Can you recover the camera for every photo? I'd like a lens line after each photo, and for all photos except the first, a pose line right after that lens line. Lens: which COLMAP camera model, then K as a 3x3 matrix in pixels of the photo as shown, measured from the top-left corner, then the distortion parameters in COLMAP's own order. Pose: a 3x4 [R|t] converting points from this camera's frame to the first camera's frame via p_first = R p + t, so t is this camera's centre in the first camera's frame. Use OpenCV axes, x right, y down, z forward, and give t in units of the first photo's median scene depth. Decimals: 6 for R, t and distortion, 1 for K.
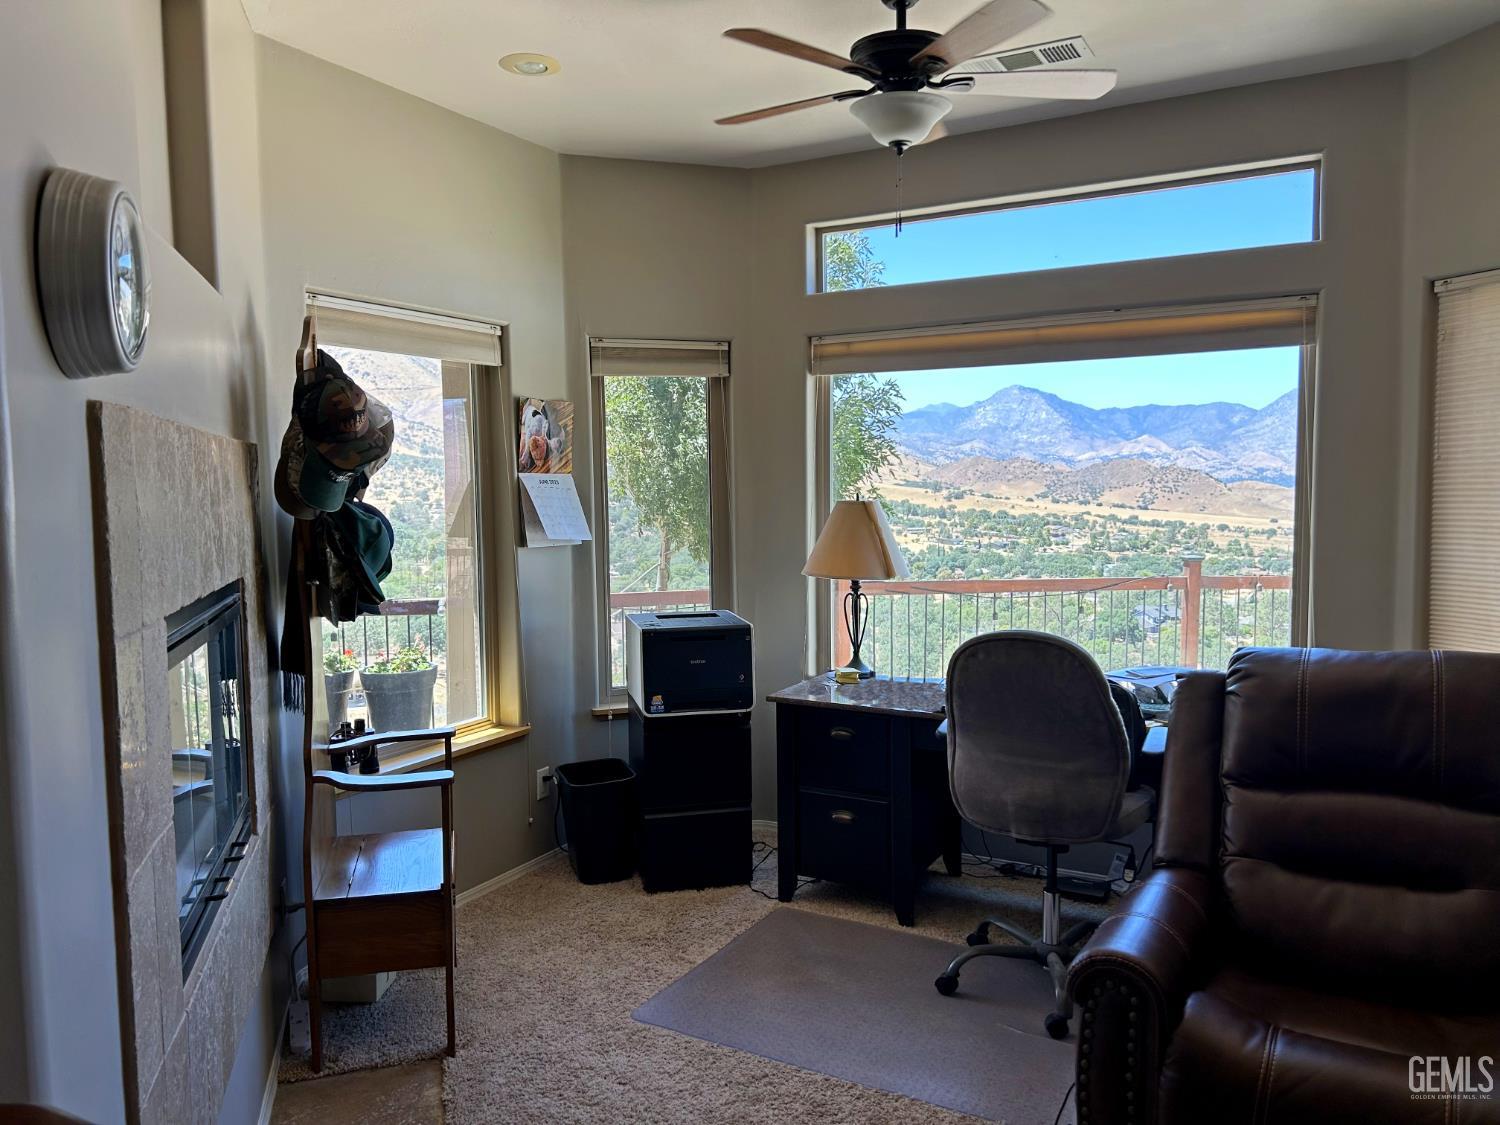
lens RADIAL K [[1134.0, 0, 745.8], [0, 1134.0, 568.5], [0, 0, 1]] dist [0.065082, -0.074128]
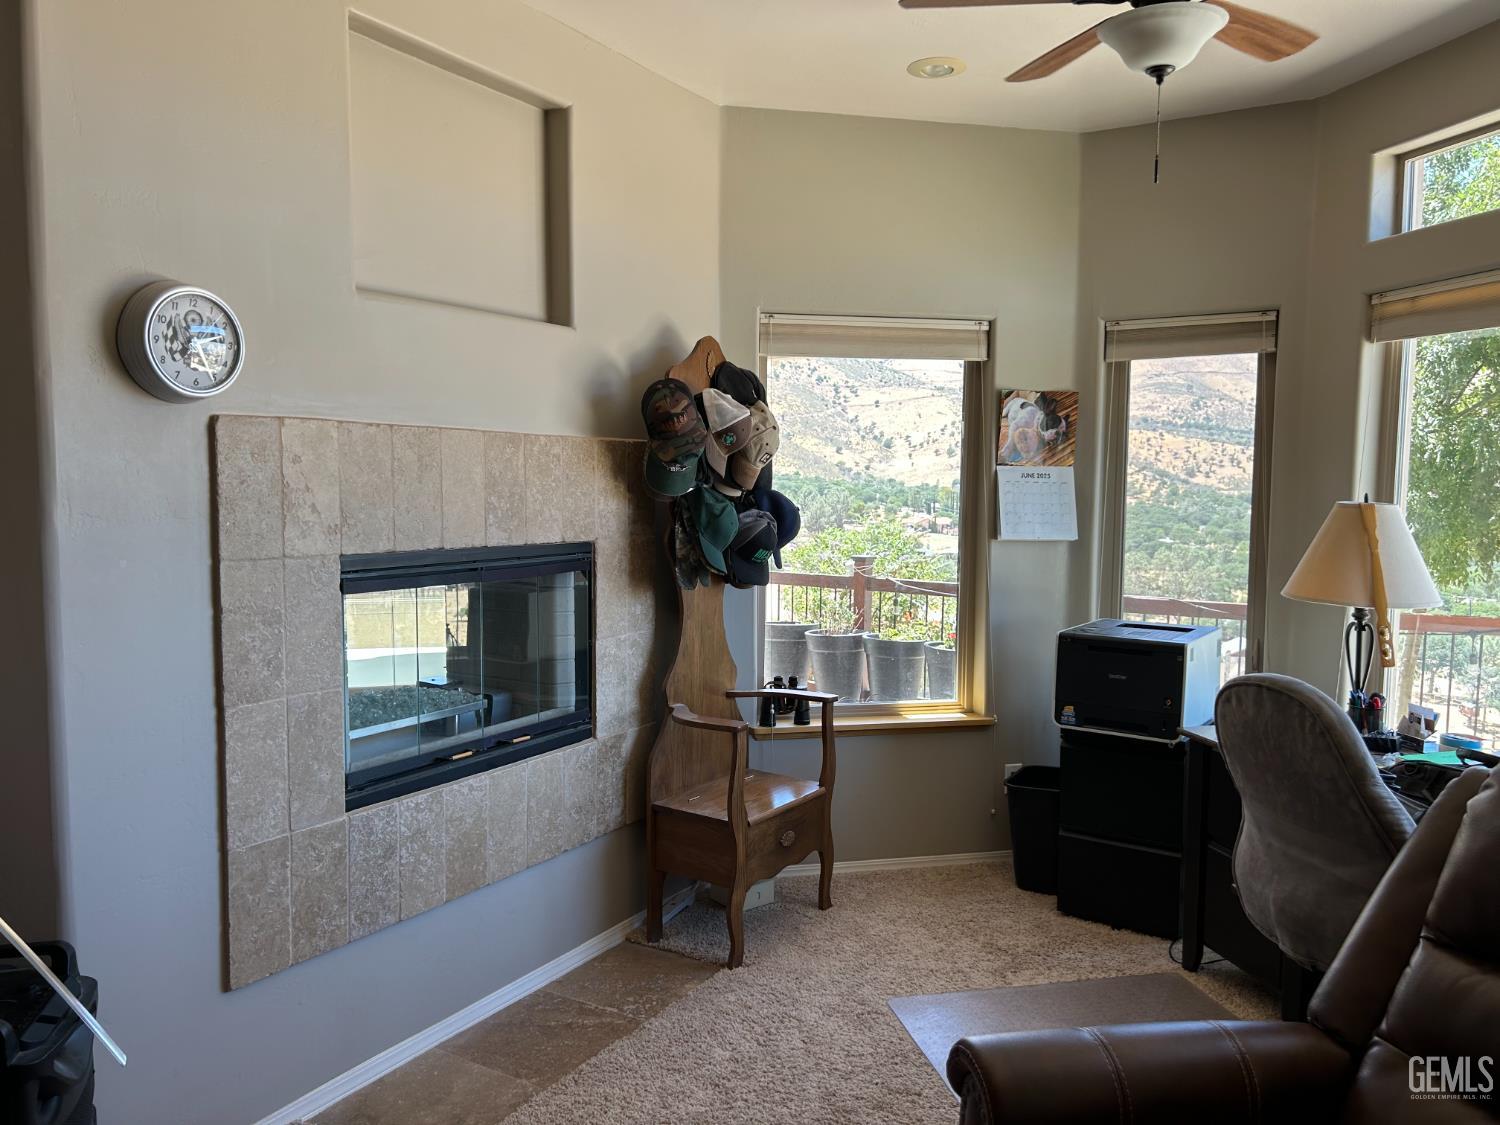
lens RADIAL K [[1134.0, 0, 735.4], [0, 1134.0, 567.1], [0, 0, 1]] dist [0.065082, -0.074128]
pose [[0.660201, 0.072940, -0.747539, 0.410121], [-0.070884, 0.996882, 0.034667, -0.013040], [0.747737, 0.030101, 0.663312, 0.161939]]
